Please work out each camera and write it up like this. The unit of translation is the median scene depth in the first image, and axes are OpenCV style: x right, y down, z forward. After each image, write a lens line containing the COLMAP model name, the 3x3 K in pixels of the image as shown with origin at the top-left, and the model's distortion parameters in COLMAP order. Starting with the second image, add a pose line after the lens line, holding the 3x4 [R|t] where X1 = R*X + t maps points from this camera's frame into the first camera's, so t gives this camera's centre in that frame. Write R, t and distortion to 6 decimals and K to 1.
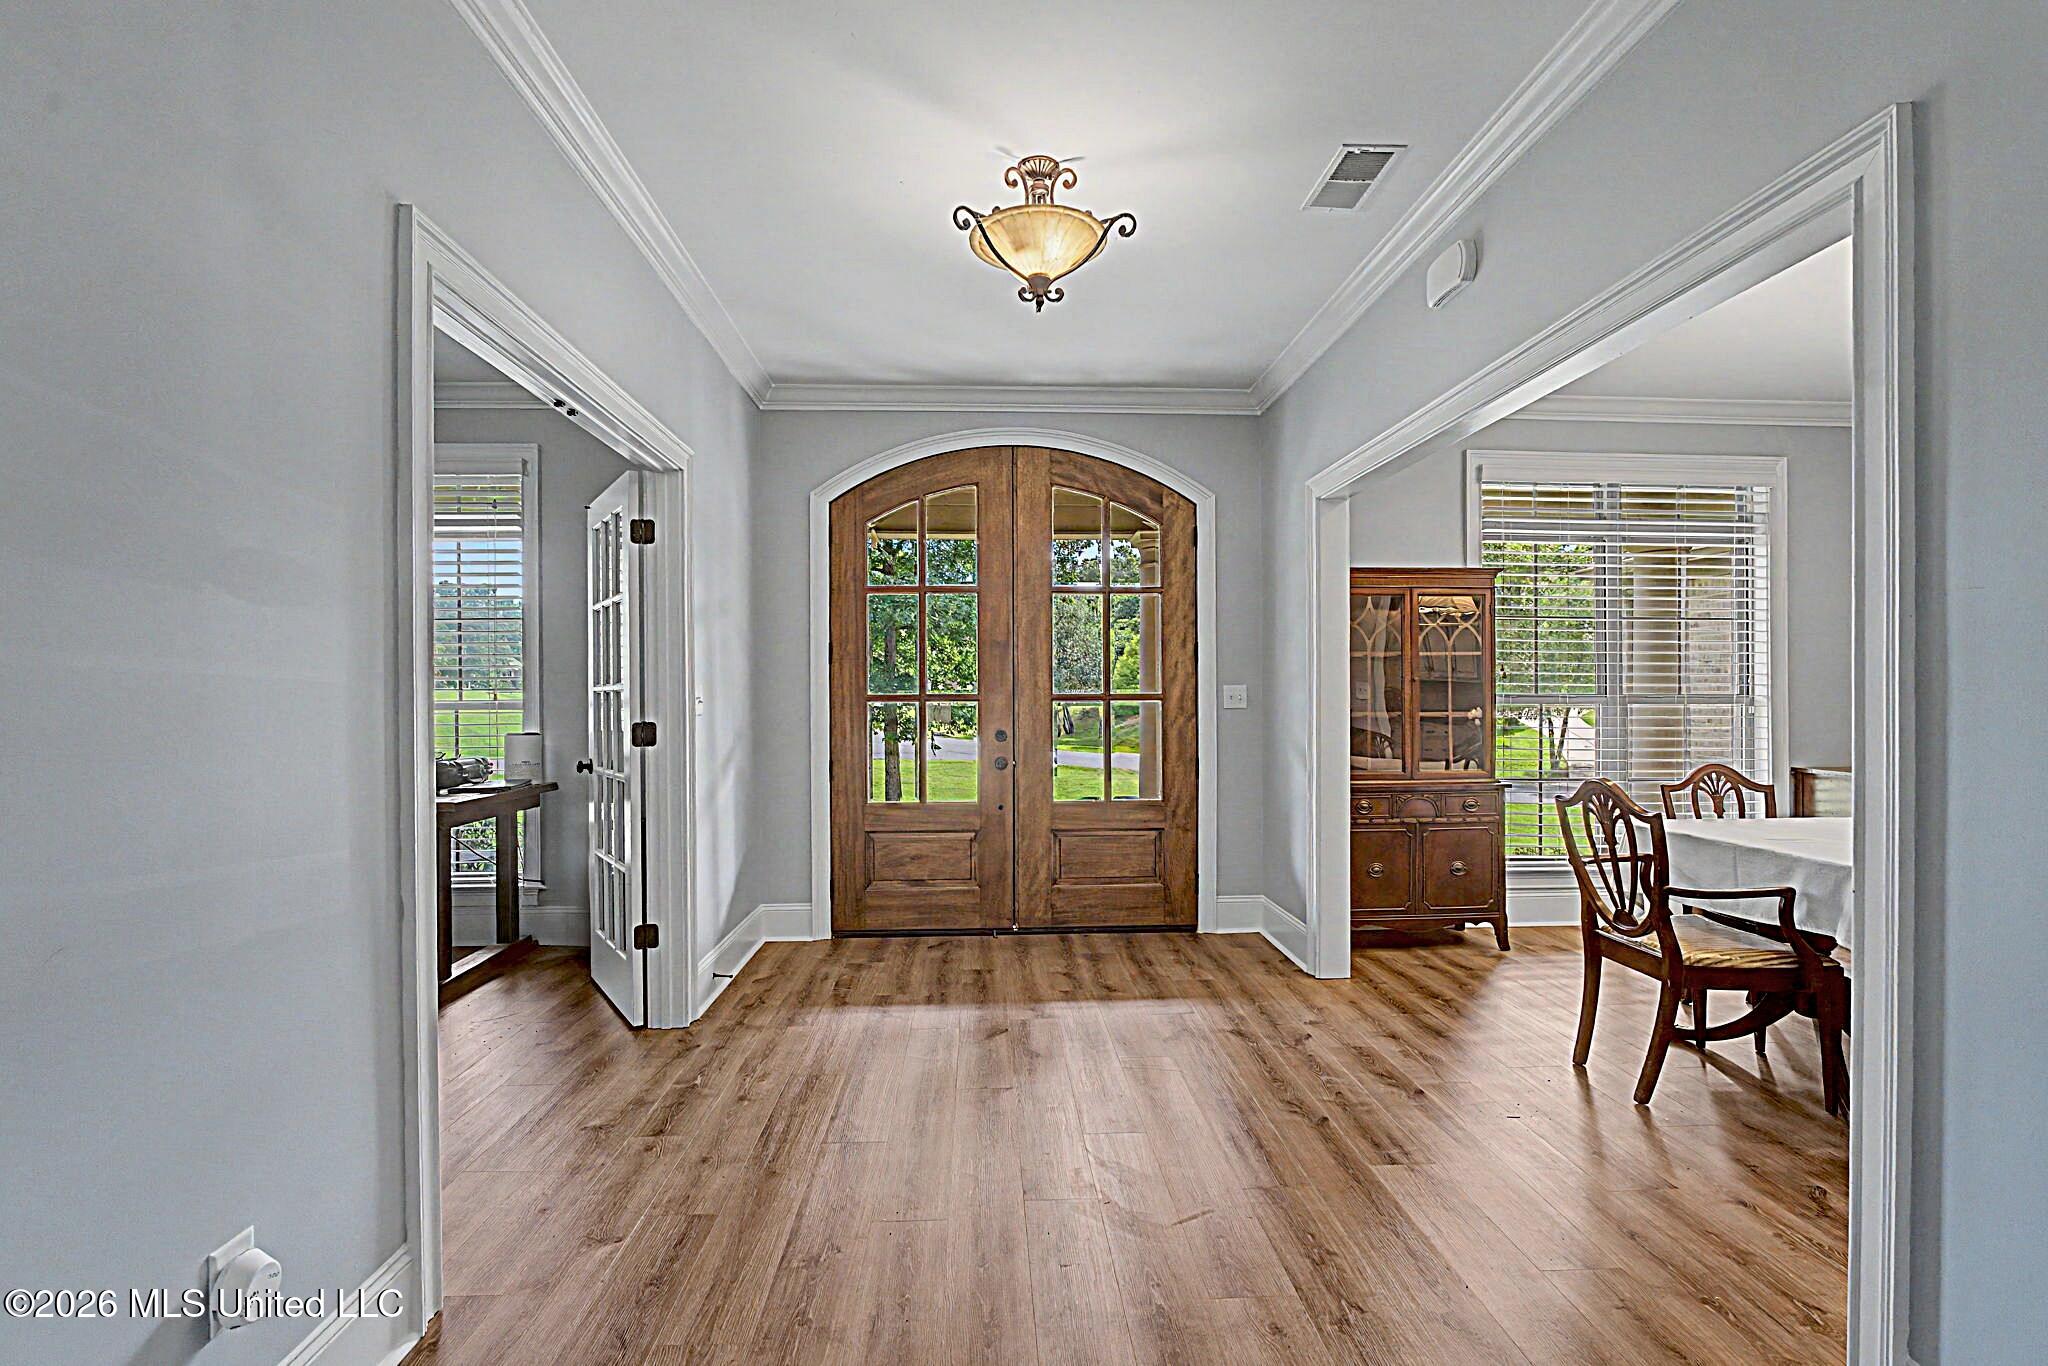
lens RADIAL K [[907.9, 0, 1016.8], [0, 907.9, 691.8], [0, 0, 1]] dist [-0.013956, 0.000381]
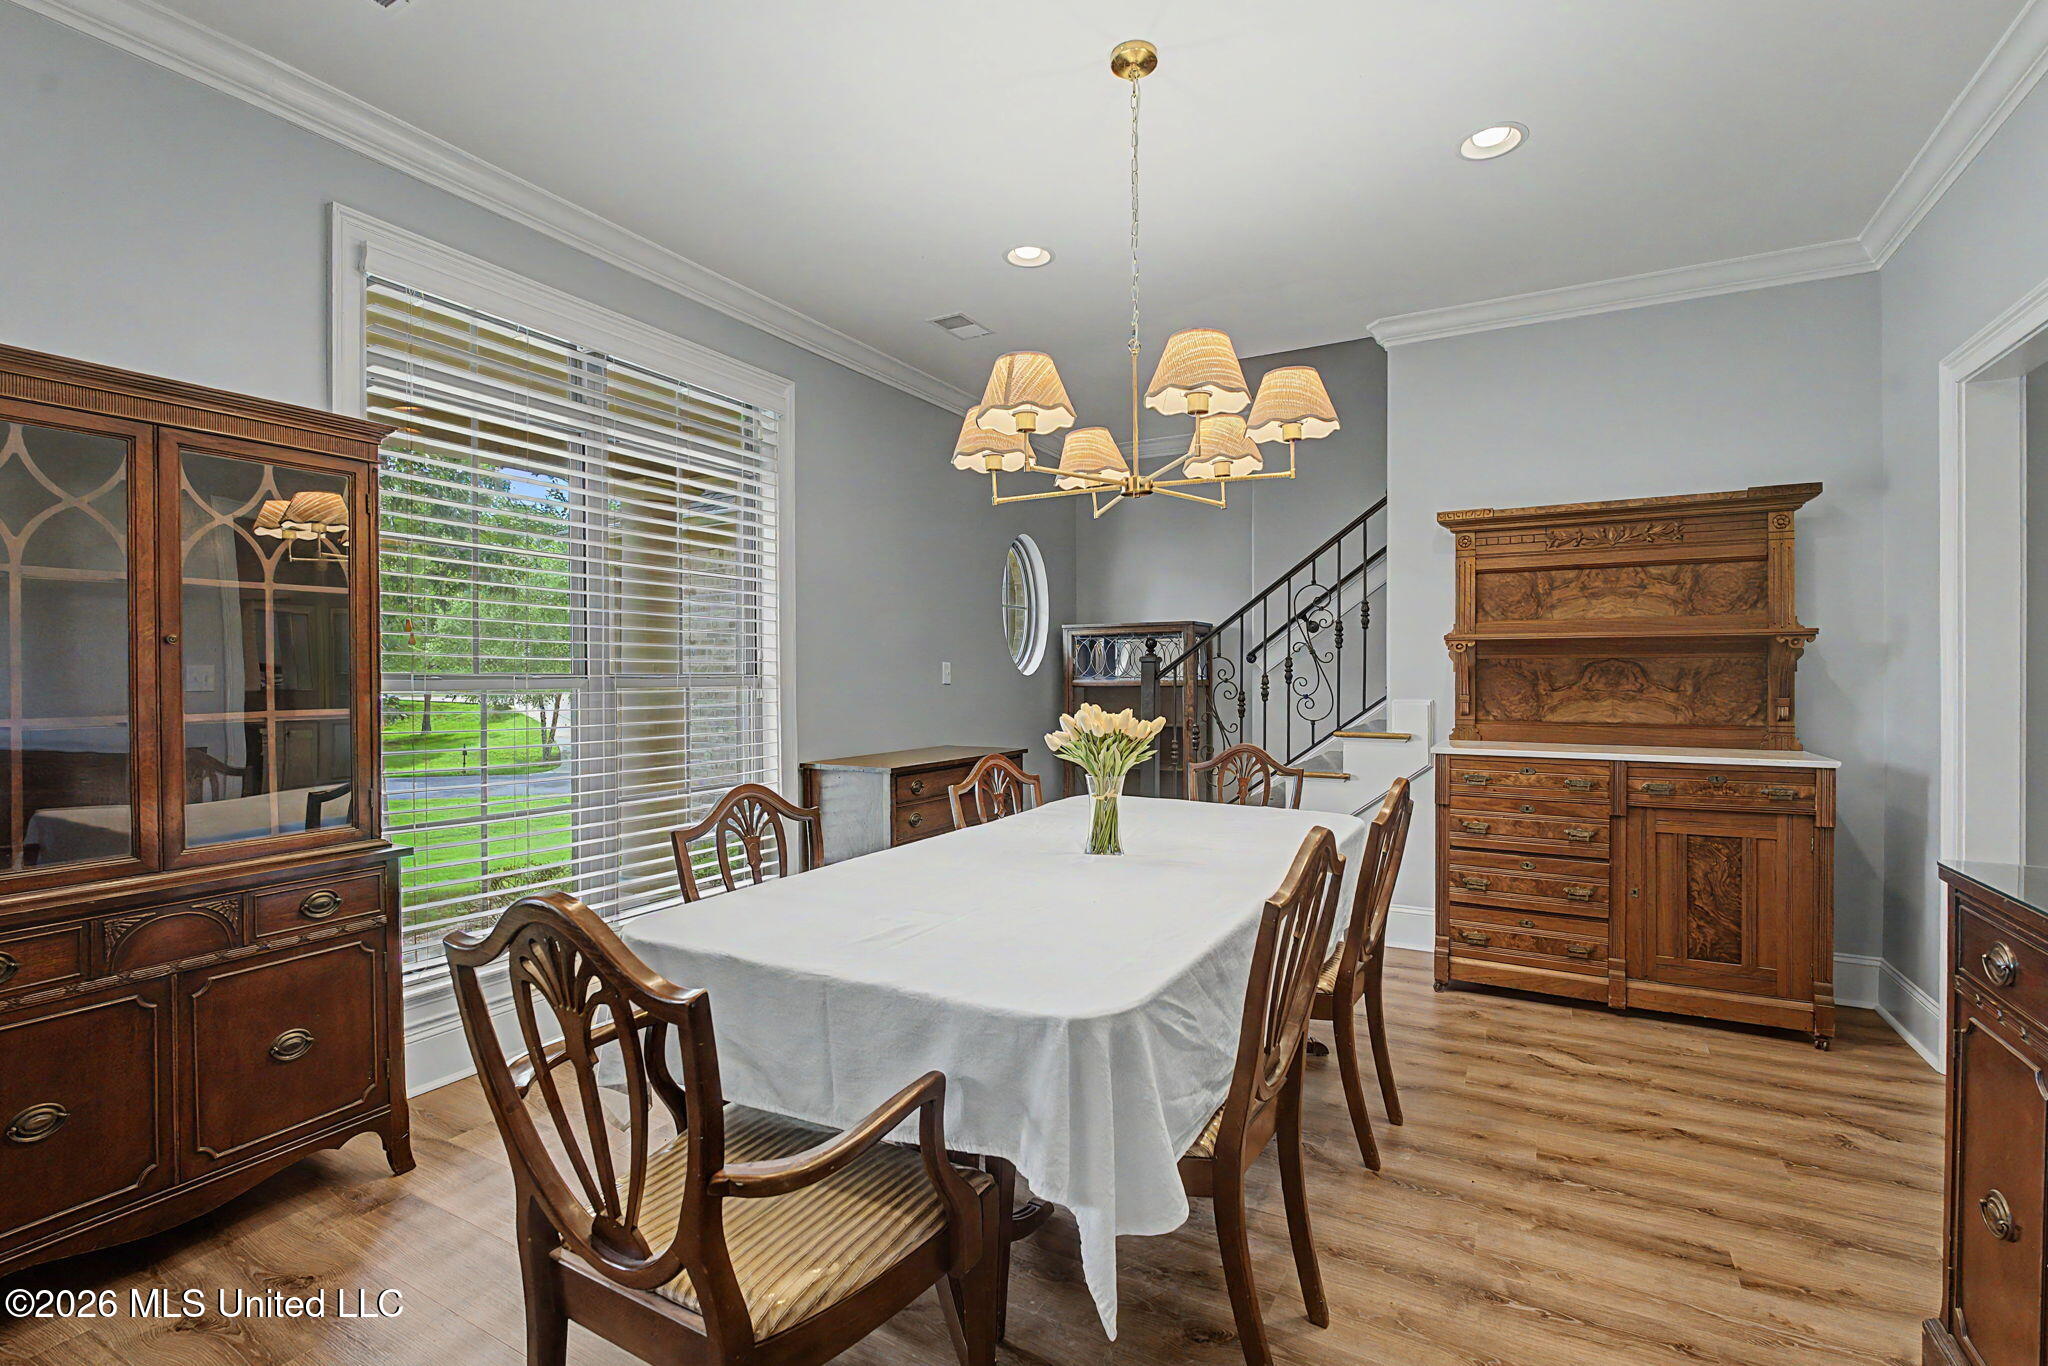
lens RADIAL K [[907.9, 0, 1017.5], [0, 907.9, 680.1], [0, 0, 1]] dist [-0.013956, 0.000381]
pose [[0.528522, -0.006950, 0.848891, 0.293835], [0.003283, 0.999976, 0.006143, 0.004821], [-0.848913, -0.000460, 0.528532, 0.435855]]
